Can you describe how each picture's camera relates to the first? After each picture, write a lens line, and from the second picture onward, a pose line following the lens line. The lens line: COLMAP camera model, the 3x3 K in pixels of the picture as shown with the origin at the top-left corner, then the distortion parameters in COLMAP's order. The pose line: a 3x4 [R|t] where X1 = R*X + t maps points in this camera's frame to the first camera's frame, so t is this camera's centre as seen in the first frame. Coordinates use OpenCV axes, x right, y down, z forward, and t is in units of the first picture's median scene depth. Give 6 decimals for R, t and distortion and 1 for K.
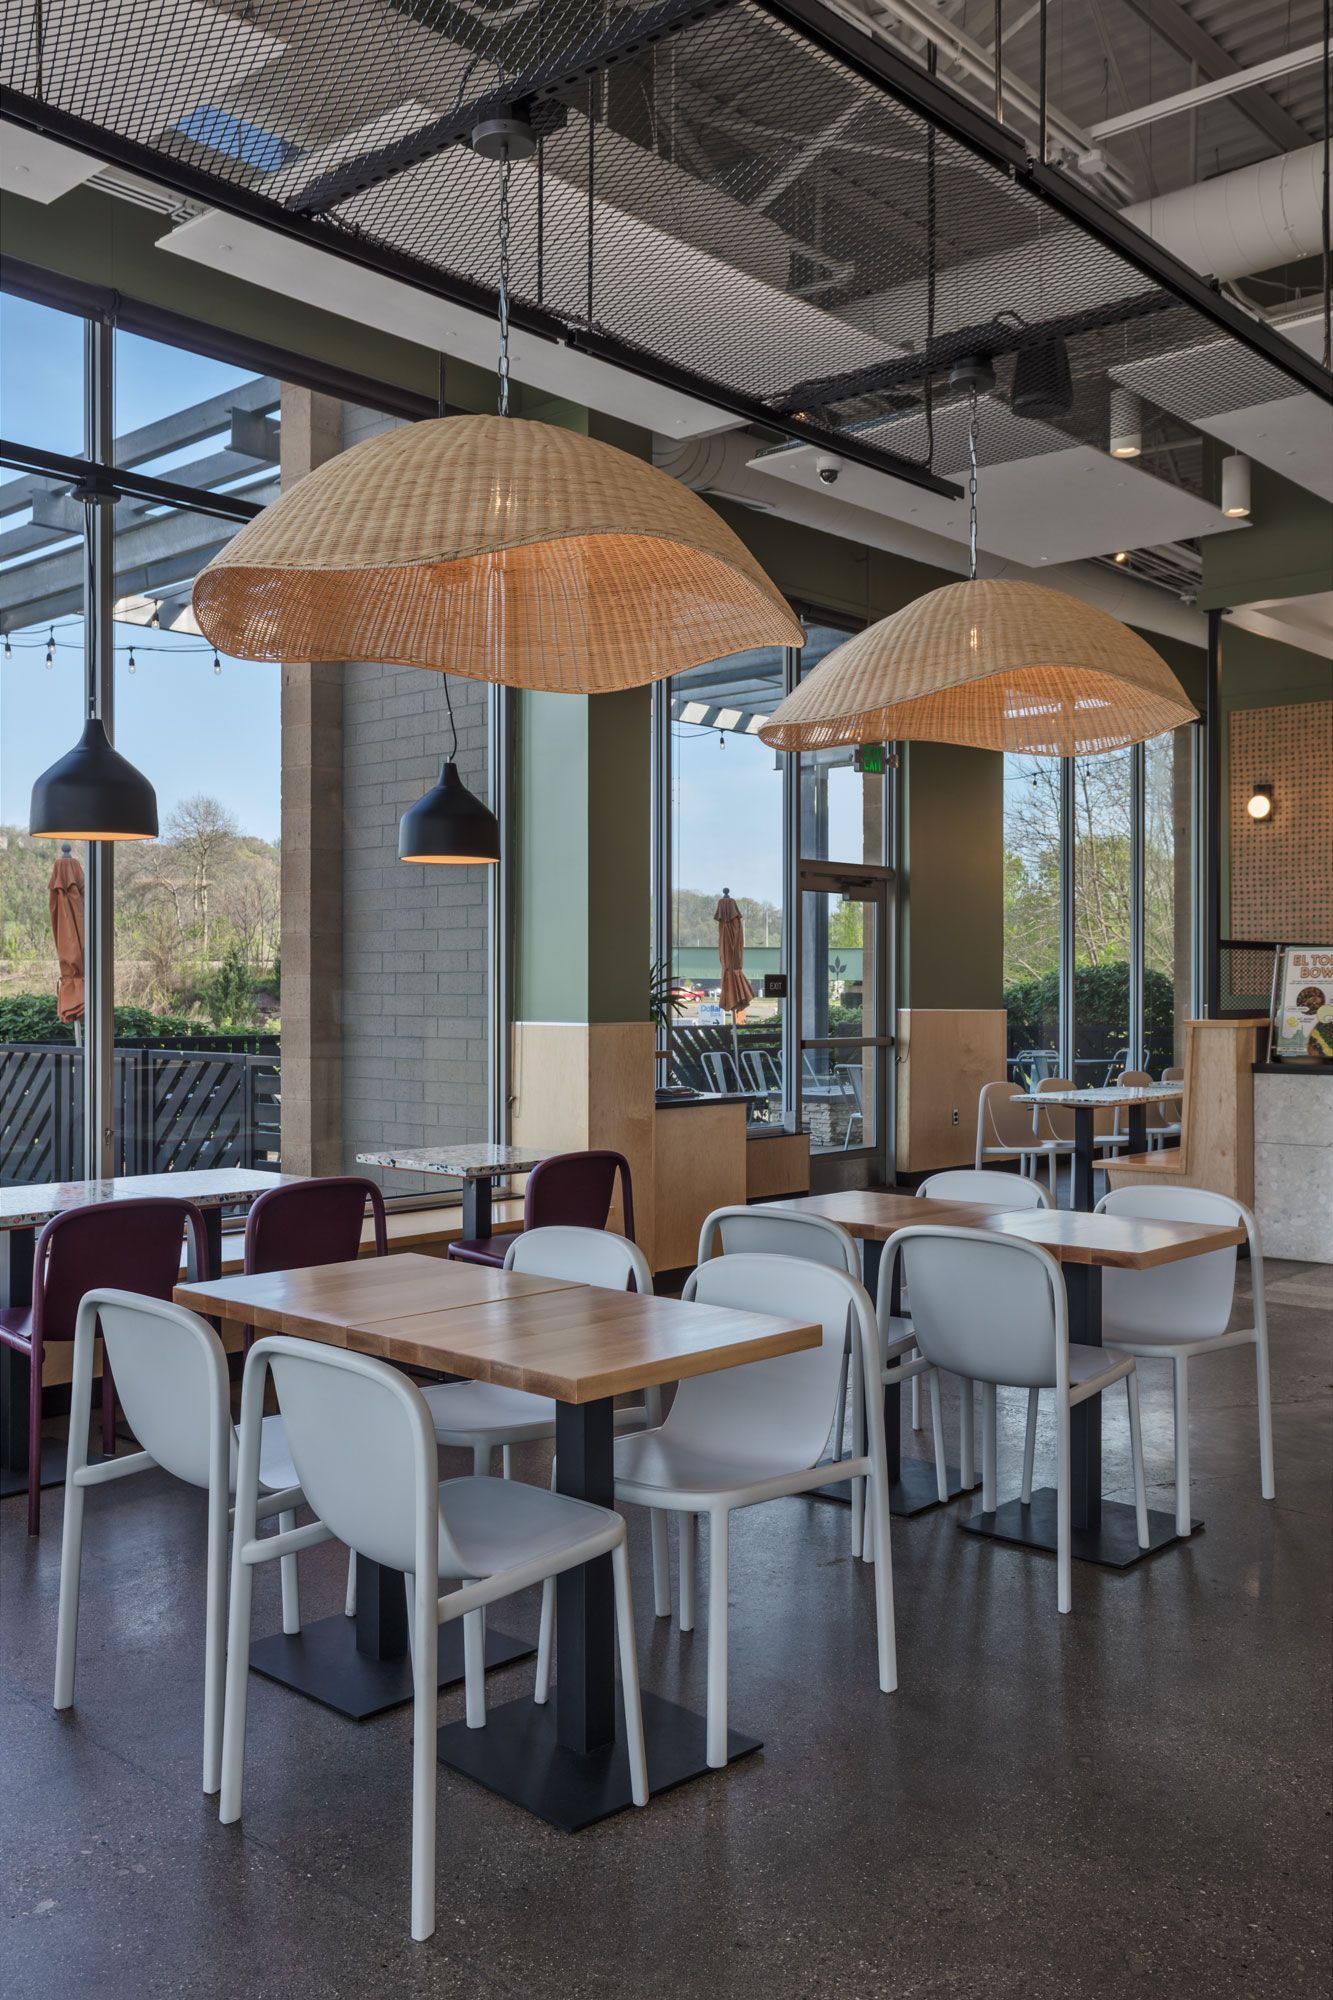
lens RADIAL K [[1691.6, 0, 669.6], [0, 1691.6, 981.9], [0, 0, 1]] dist [-0.004027, -0.009799]
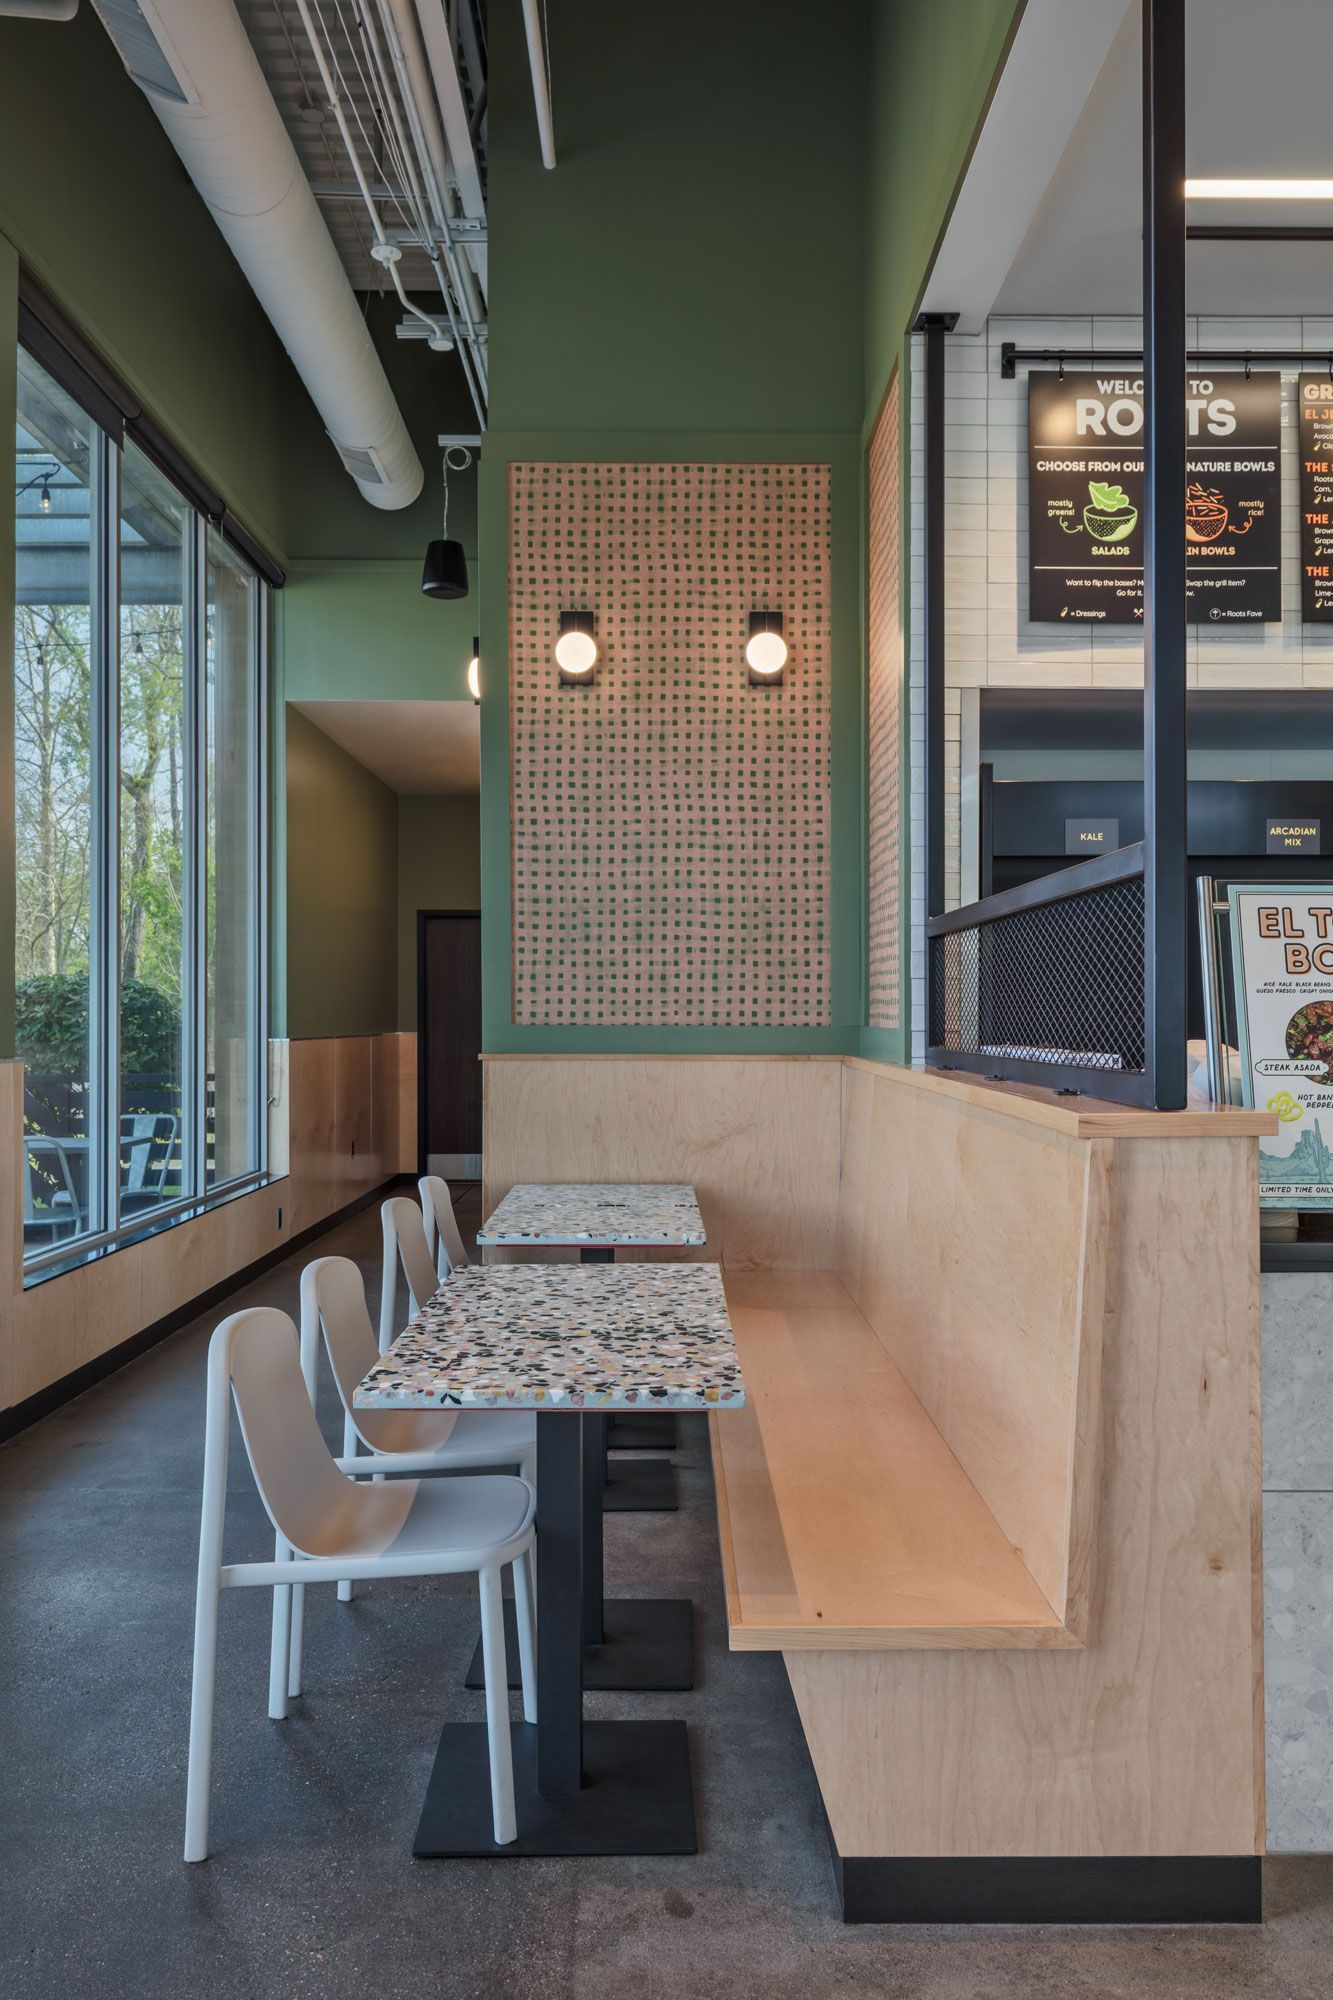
lens RADIAL K [[1552.6, 0, 654.9], [0, 1552.6, 1012.3], [0, 0, 1]] dist [-0.001242, 0.000699]
pose [[0.742143, 0.000848, 0.670241, 0.055124], [-0.001559, 0.999999, 0.000461, 0.003959], [-0.670240, -0.001387, 0.742143, 0.647932]]
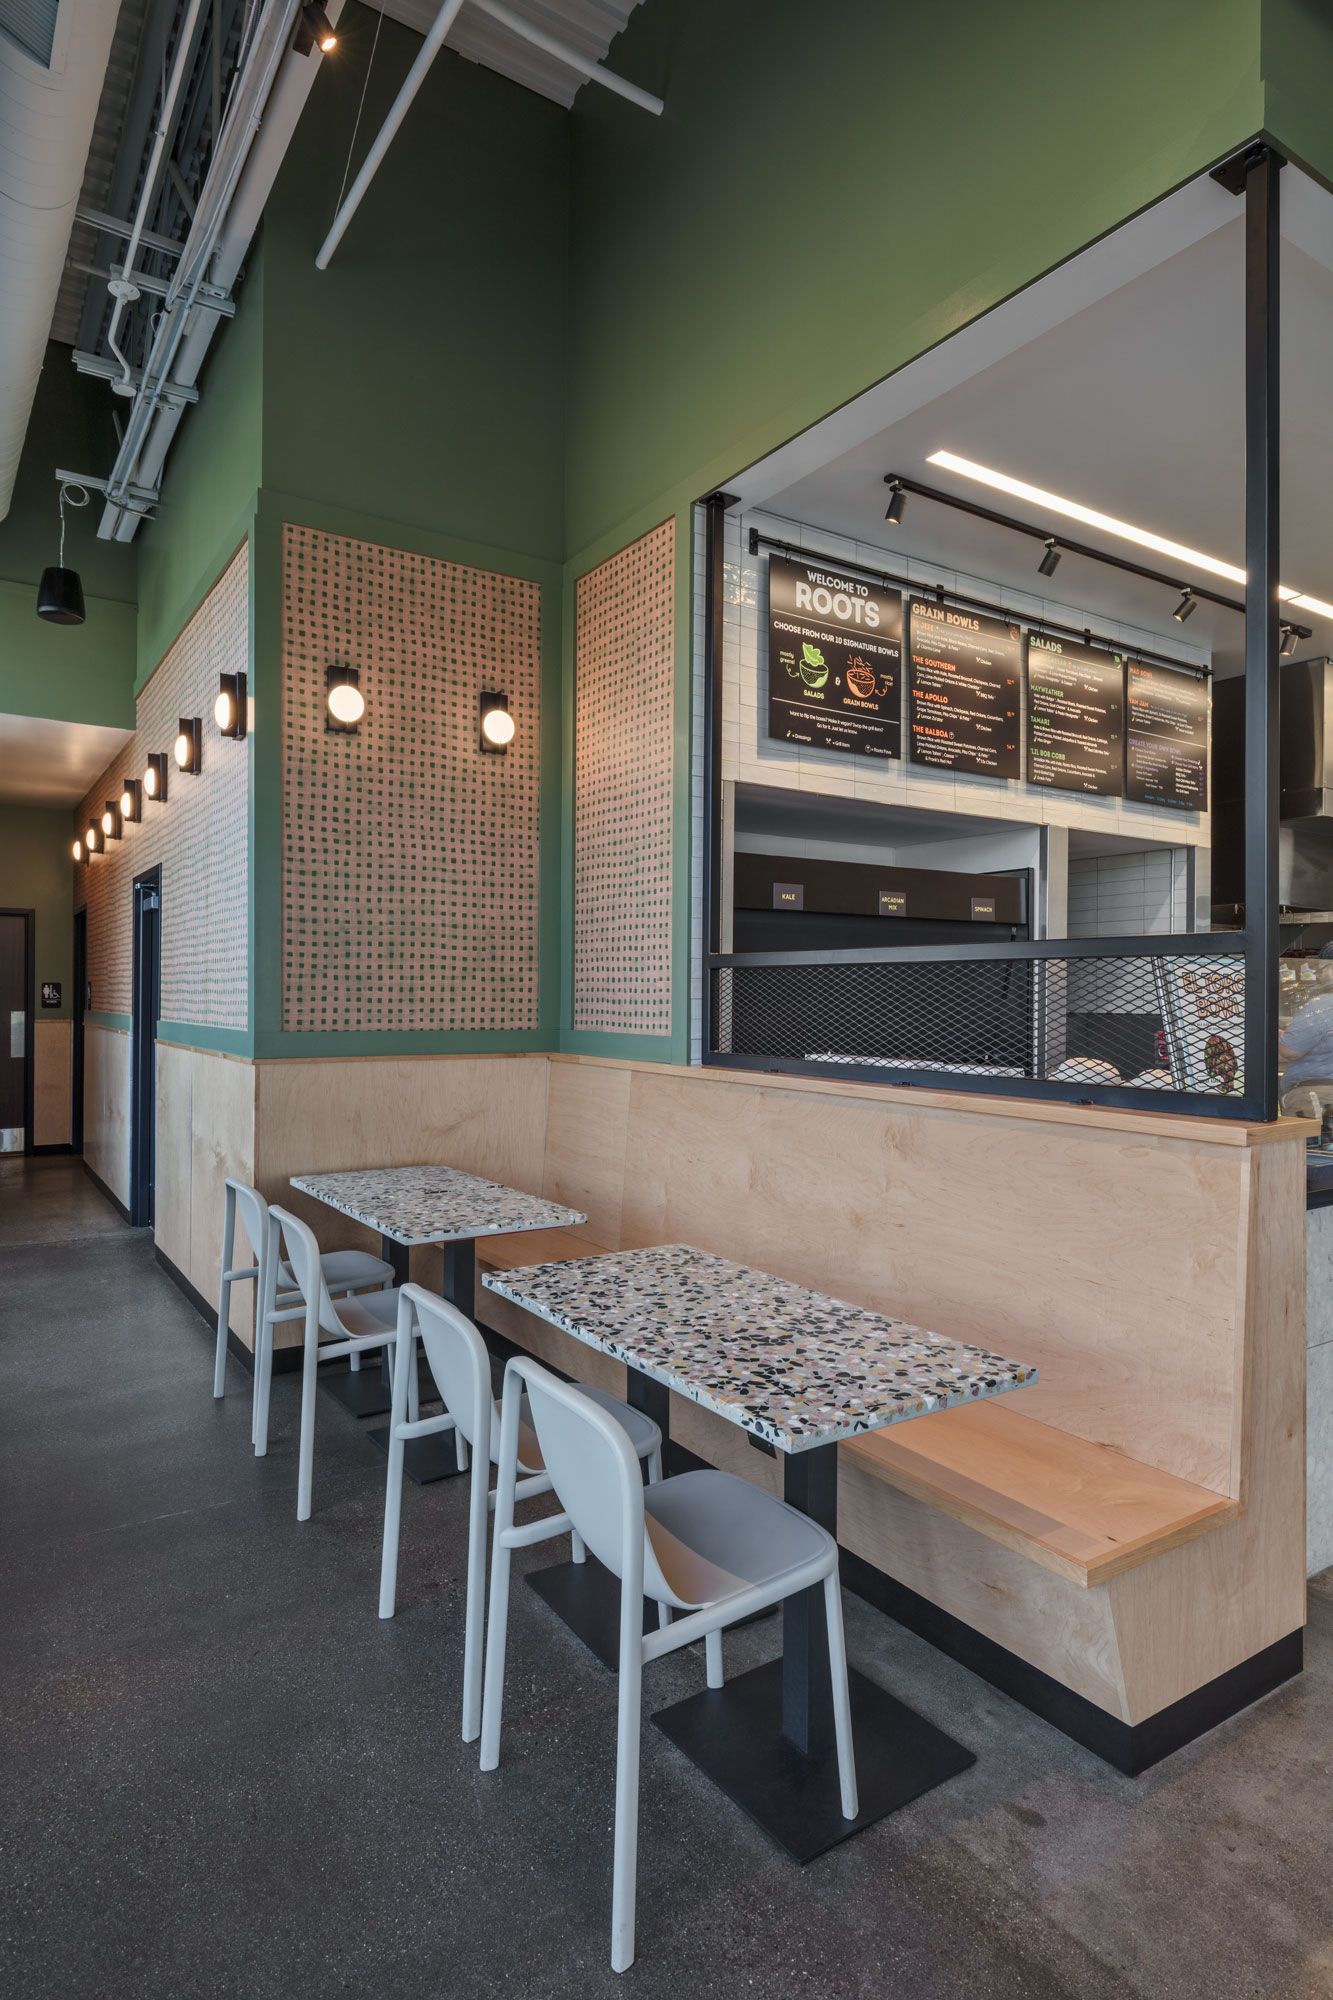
lens RADIAL K [[1108.9, 0, 657.7], [0, 1108.9, 989.1], [0, 0, 1]] dist [0.000953, 0.002399]
pose [[0.253758, 0.005182, 0.967254, 0.010782], [-0.009270, 0.999953, -0.002925, -0.006468], [-0.967223, -0.008224, 0.253794, 0.812430]]
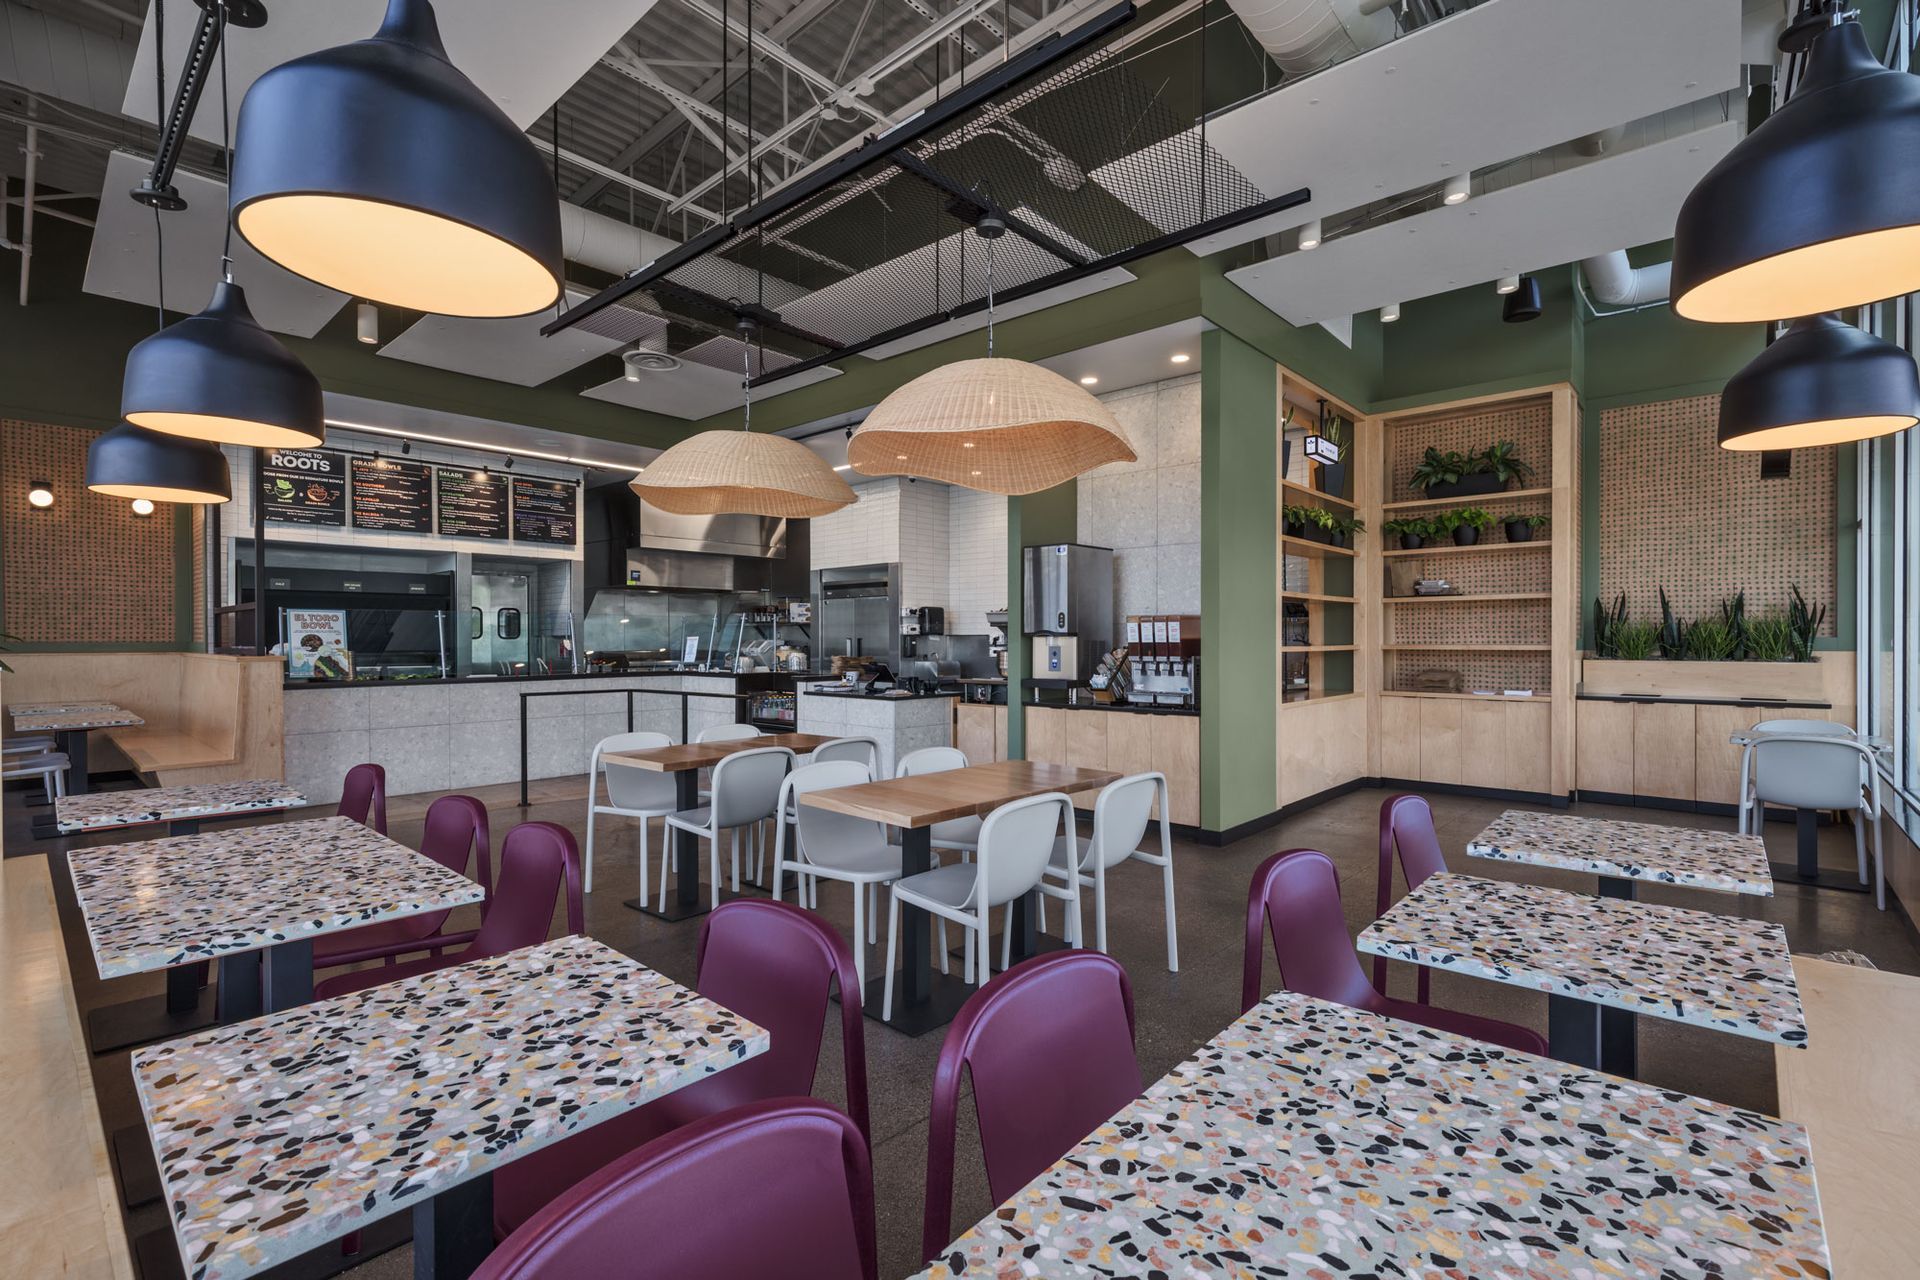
lens RADIAL K [[855.0, 0, 972.6], [0, 855.0, 645.0], [0, 0, 1]] dist [0.000159, -0.001026]
pose [[-0.015166, -0.007152, 0.999859, -0.330784], [-0.000321, 0.999974, 0.007148, 0.005464], [-0.999885, -0.000213, -0.015168, 0.291013]]
